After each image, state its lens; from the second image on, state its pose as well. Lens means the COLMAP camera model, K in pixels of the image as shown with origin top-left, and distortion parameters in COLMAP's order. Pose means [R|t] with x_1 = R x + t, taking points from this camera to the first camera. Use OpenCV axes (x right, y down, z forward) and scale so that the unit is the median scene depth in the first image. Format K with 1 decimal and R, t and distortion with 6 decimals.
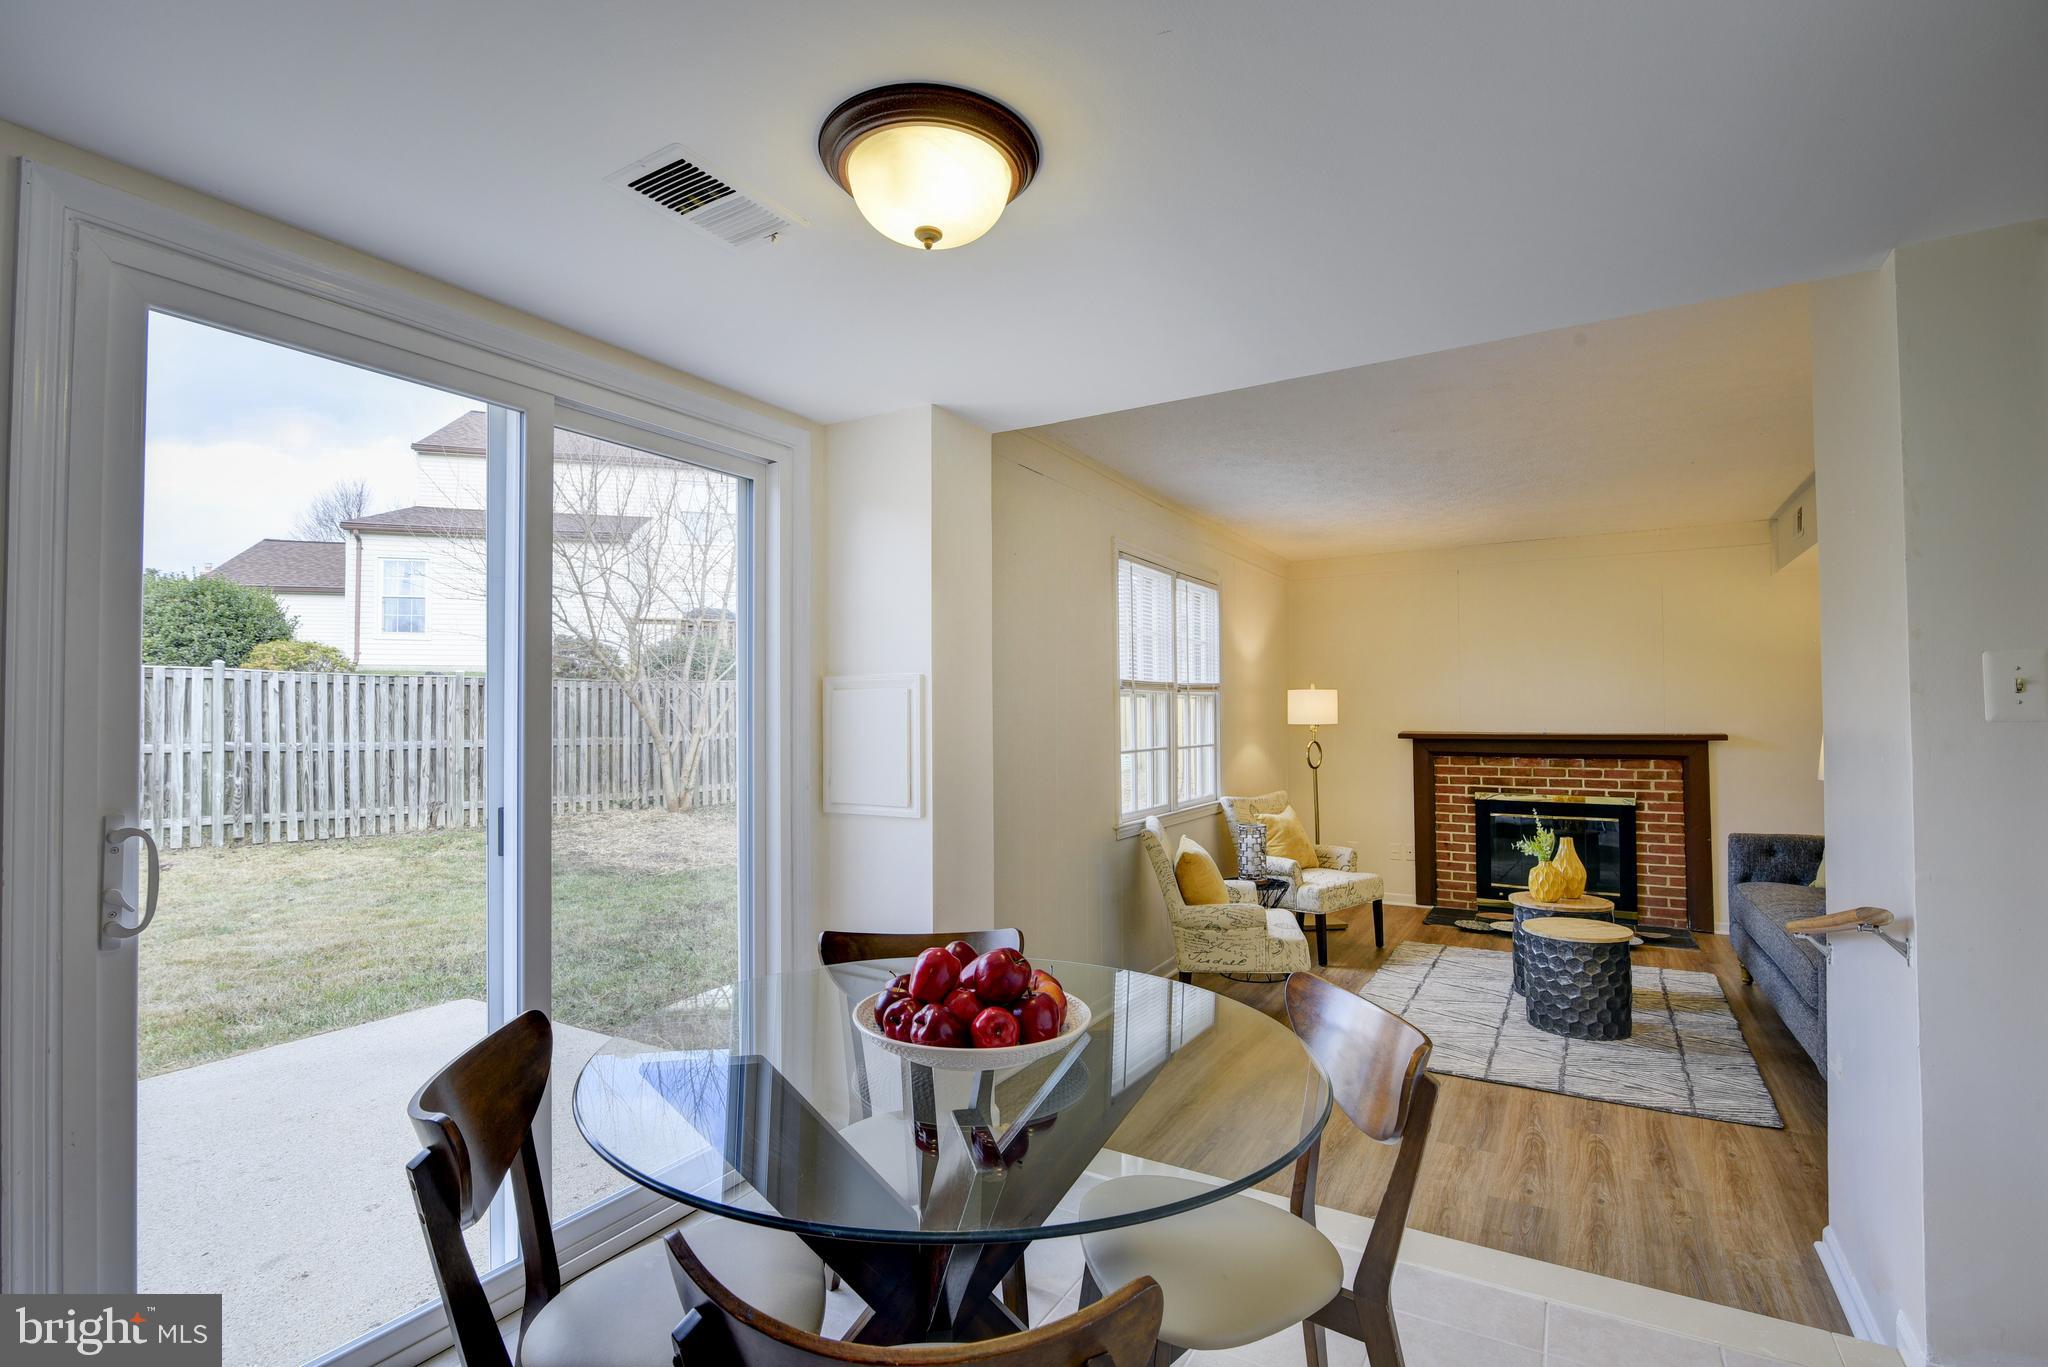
lens RADIAL K [[934.6, 0, 1023.6], [0, 934.6, 692.7], [0, 0, 1]] dist [-0.018942, 0.000821]
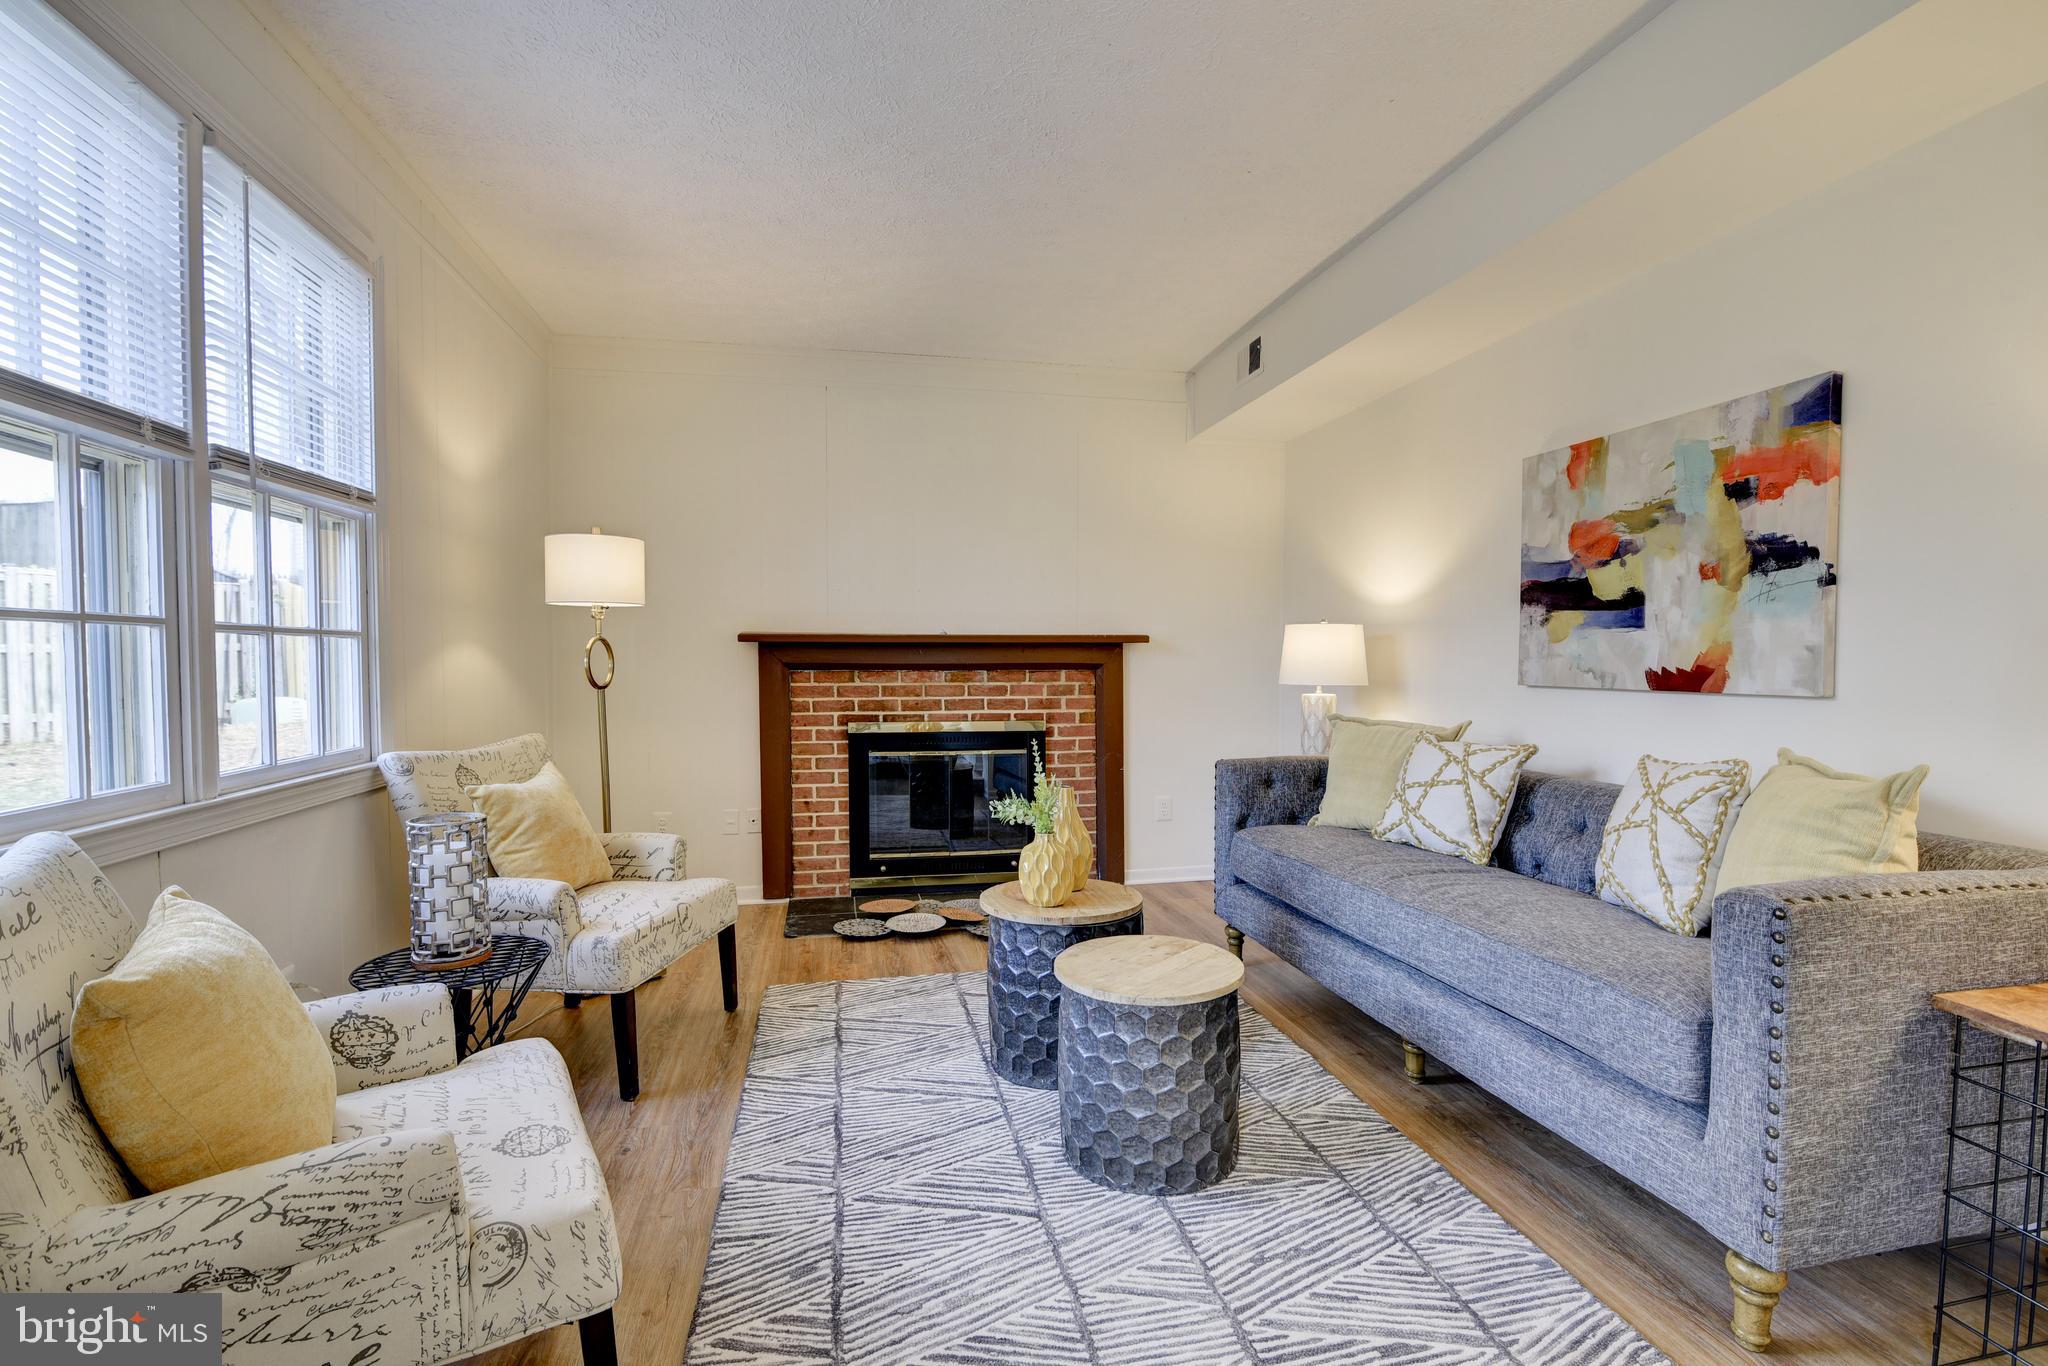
lens RADIAL K [[934.6, 0, 1023.6], [0, 934.6, 692.2], [0, 0, 1]] dist [-0.018942, 0.000821]
pose [[0.735437, -0.019104, 0.677323, 0.136447], [-0.020080, 0.998549, 0.049967, 0.054469], [-0.677295, -0.050348, 0.733987, 0.469655]]
